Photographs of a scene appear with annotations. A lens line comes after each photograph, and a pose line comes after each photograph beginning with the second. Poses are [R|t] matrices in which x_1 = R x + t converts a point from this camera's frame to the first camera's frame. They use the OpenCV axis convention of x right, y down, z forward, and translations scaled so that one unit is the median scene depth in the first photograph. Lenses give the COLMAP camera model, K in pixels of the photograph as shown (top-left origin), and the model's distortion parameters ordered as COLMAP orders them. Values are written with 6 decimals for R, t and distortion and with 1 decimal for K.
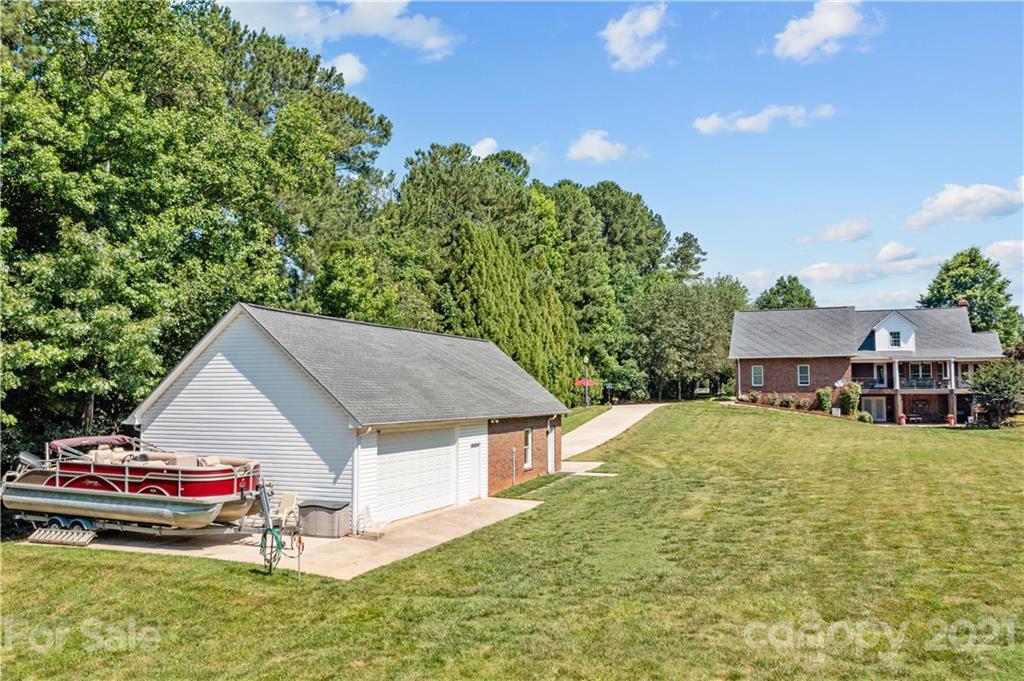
lens RADIAL K [[835.1, 0, 505.9], [0, 835.1, 343.5], [0, 0, 1]] dist [-0.000441, -0.010223]
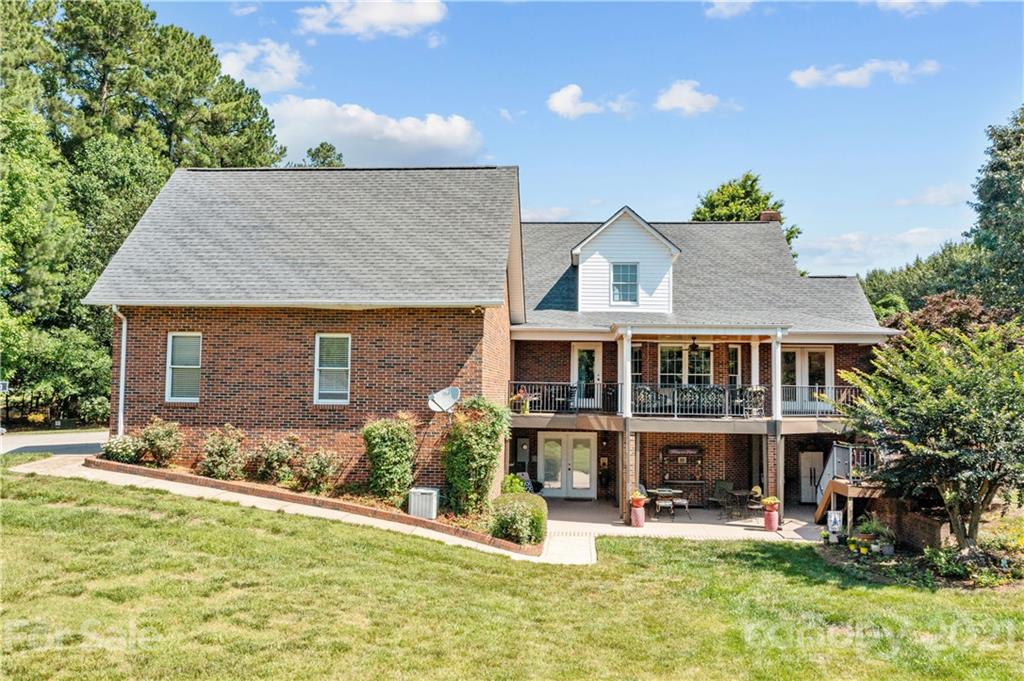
lens RADIAL K [[835.1, 0, 505.9], [0, 835.1, 343.5], [0, 0, 1]] dist [-0.000441, -0.010223]
pose [[0.958038, 0.032491, 0.284793, 0.322365], [-0.033674, 0.999433, -0.000743, 0.026367], [-0.284655, -0.008878, 0.958589, 0.684288]]
